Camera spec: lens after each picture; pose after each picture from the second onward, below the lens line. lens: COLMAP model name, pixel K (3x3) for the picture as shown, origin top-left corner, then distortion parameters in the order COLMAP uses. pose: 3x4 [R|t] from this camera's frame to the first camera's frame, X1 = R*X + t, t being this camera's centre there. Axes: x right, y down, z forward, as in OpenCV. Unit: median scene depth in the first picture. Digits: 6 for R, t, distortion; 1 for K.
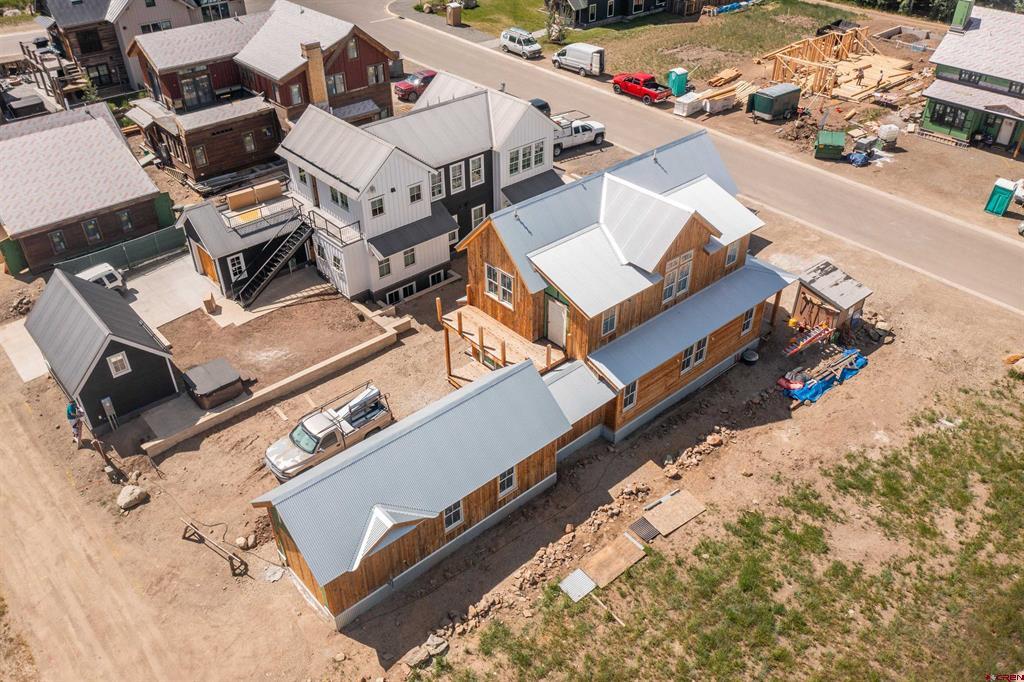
lens RADIAL K [[810.6, 0, 512.0], [0, 810.6, 341.0], [0, 0, 1]] dist [-0.018782, 0.004331]
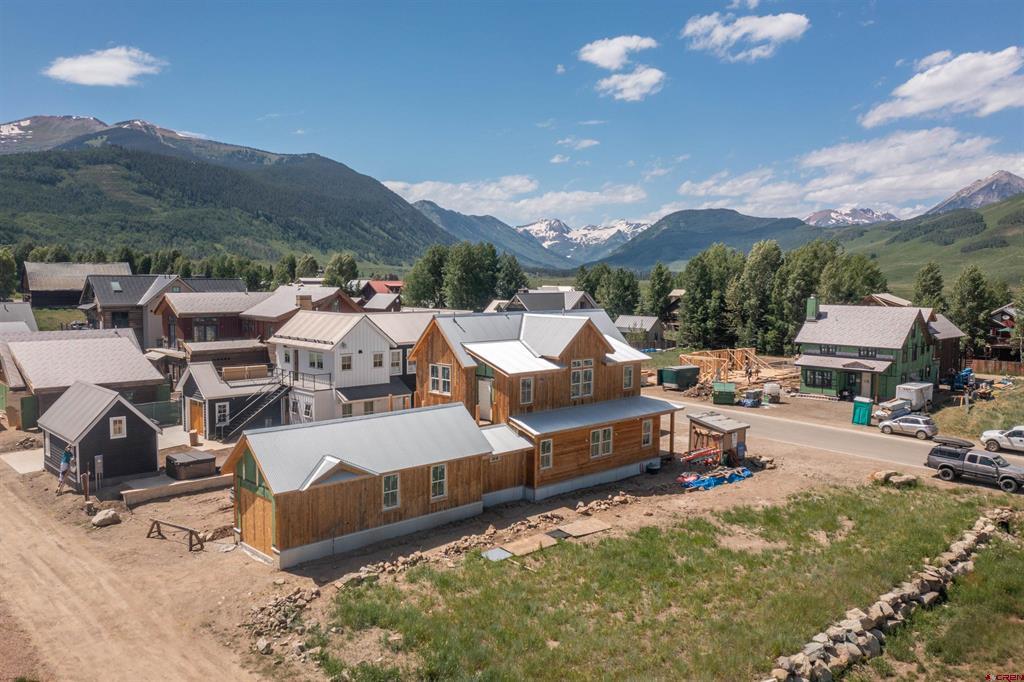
lens RADIAL K [[802.2, 0, 512.0], [0, 802.2, 341.0], [0, 0, 1]] dist [-0.014797, -0.002100]
pose [[0.999101, 0.012980, 0.040350, 0.045410], [0.009629, 0.857559, -0.514295, 0.530234], [-0.041278, 0.514222, 0.856664, -0.100898]]
